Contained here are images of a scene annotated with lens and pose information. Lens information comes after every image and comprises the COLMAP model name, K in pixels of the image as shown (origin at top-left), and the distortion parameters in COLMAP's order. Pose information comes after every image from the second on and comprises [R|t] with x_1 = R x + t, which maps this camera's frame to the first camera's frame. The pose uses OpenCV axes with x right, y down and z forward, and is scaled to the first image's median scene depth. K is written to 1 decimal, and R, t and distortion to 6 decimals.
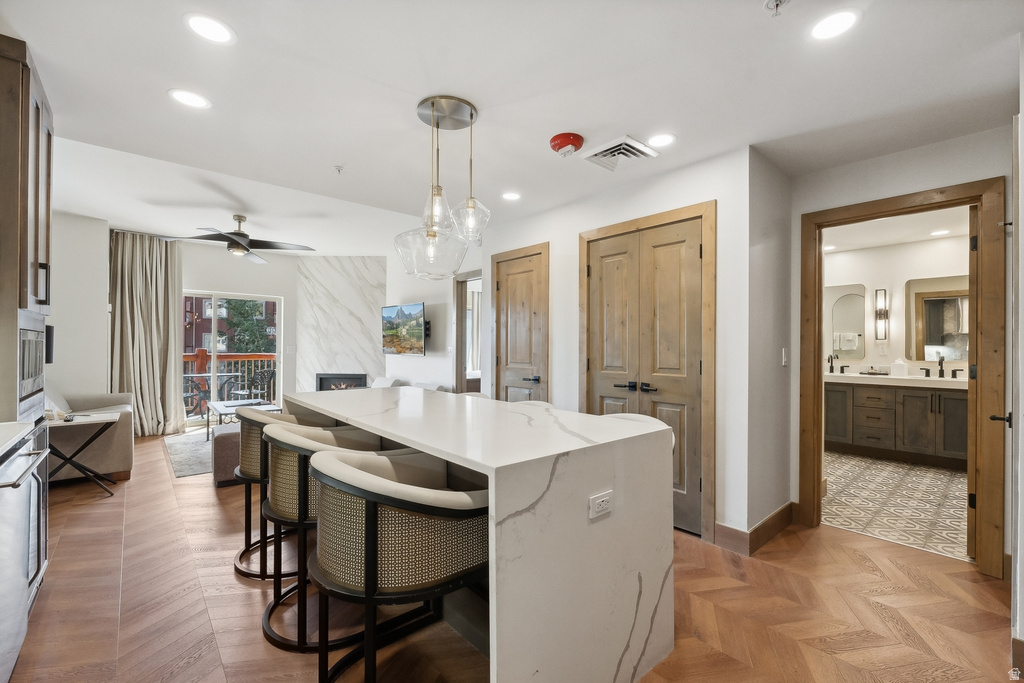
lens RADIAL K [[433.8, 0, 507.9], [0, 433.8, 344.6], [0, 0, 1]] dist [-0.002189, -0.000147]
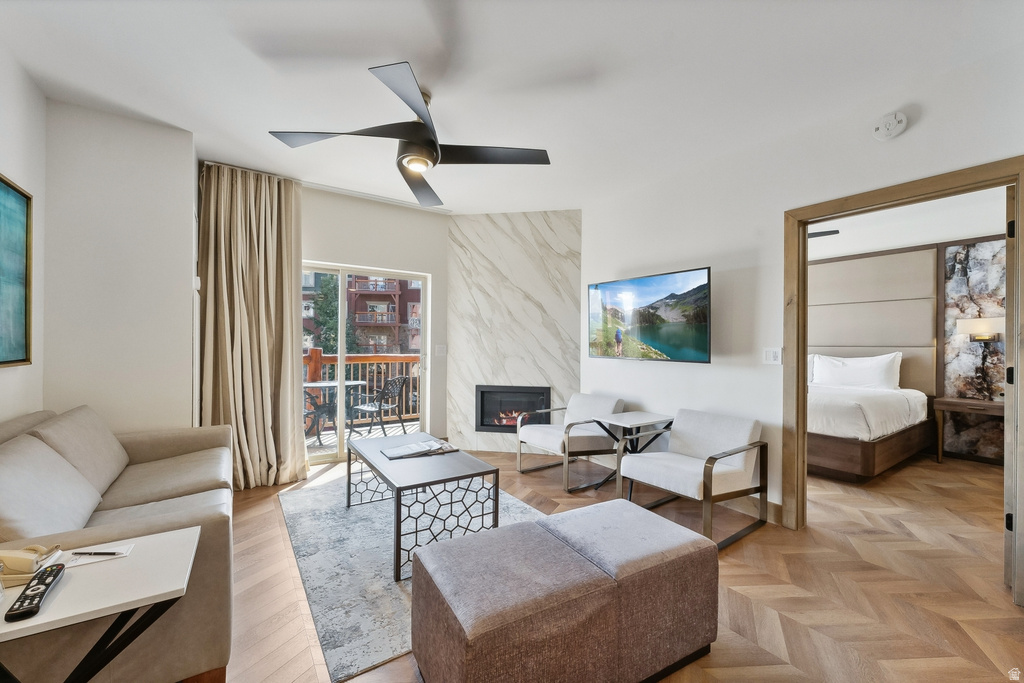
lens RADIAL K [[411.9, 0, 509.9], [0, 411.9, 343.5], [0, 0, 1]] dist [0.001857, 0.000124]
pose [[0.992306, 0.000688, -0.123811, -0.369990], [-0.000293, 0.999995, 0.003212, -0.001322], [0.123813, -0.003151, 0.992301, 0.430632]]
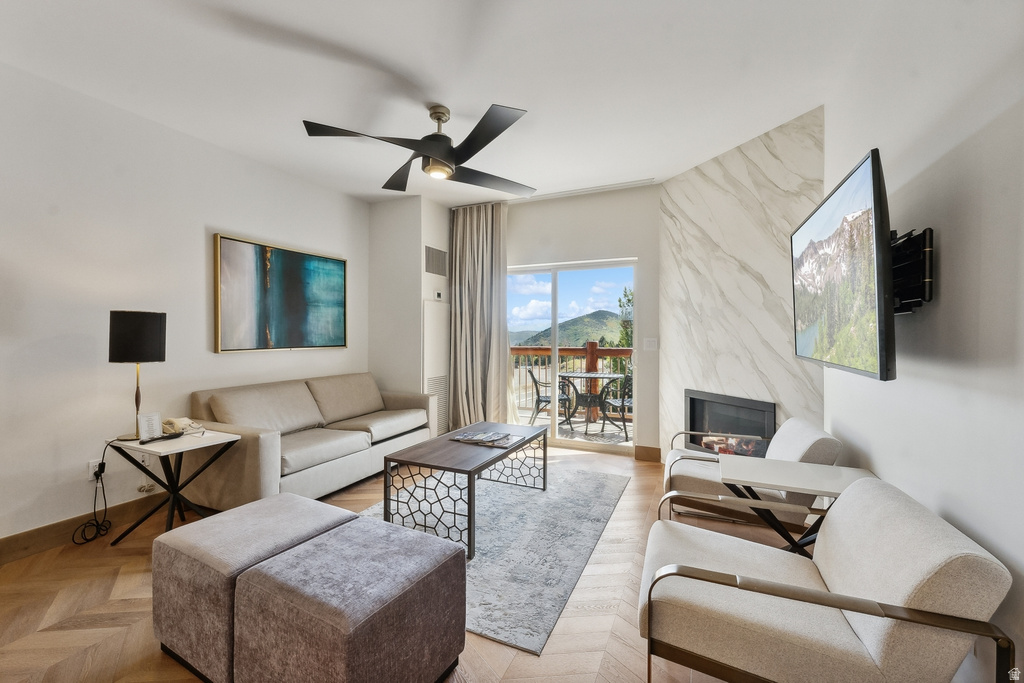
lens RADIAL K [[416.3, 0, 512.8], [0, 416.3, 335.5], [0, 0, 1]] dist [-0.001088, -0.000038]
pose [[0.416208, -0.004980, -0.909256, -0.072156], [0.004231, 0.999985, -0.003540, 0.001690], [0.909260, -0.002373, 0.416223, 0.708070]]
